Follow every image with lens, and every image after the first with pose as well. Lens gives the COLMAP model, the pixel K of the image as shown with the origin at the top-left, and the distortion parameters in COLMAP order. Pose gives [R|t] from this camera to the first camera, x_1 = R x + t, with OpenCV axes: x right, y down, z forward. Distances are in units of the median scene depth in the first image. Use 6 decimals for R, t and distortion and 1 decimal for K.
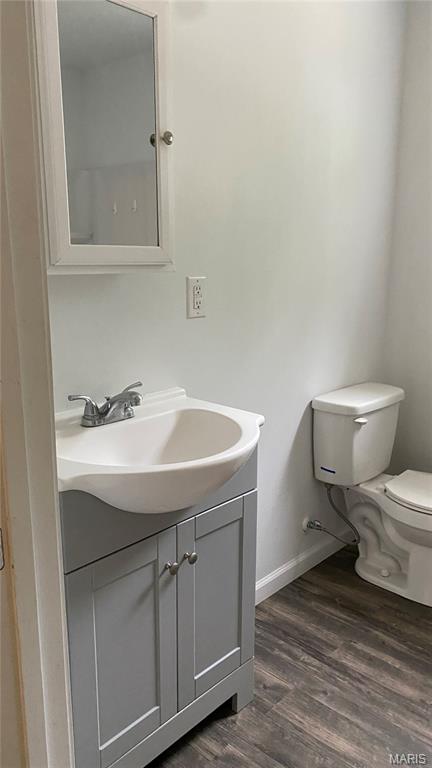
lens RADIAL K [[587.8, 0, 216.0], [0, 587.8, 384.0], [0, 0, 1]] dist [0.012033, -0.003710]
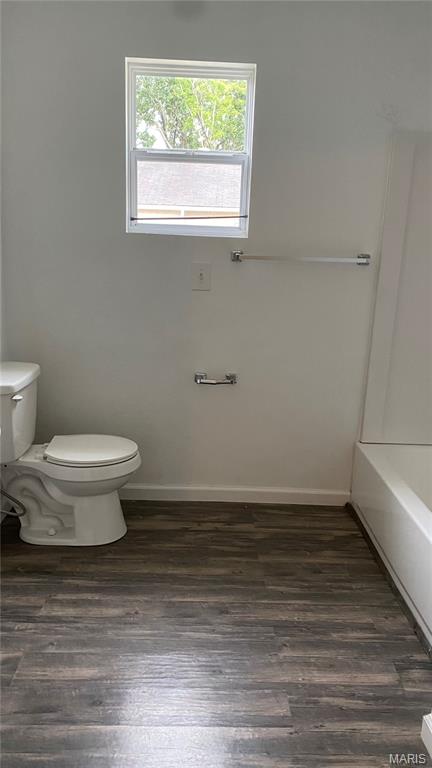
lens RADIAL K [[587.8, 0, 216.0], [0, 587.8, 384.0], [0, 0, 1]] dist [0.012033, -0.003710]
pose [[0.715016, -0.142454, 0.684440, -0.224370], [0.118066, 0.989563, 0.082620, -0.007598], [-0.689066, 0.021735, 0.724373, -0.012751]]
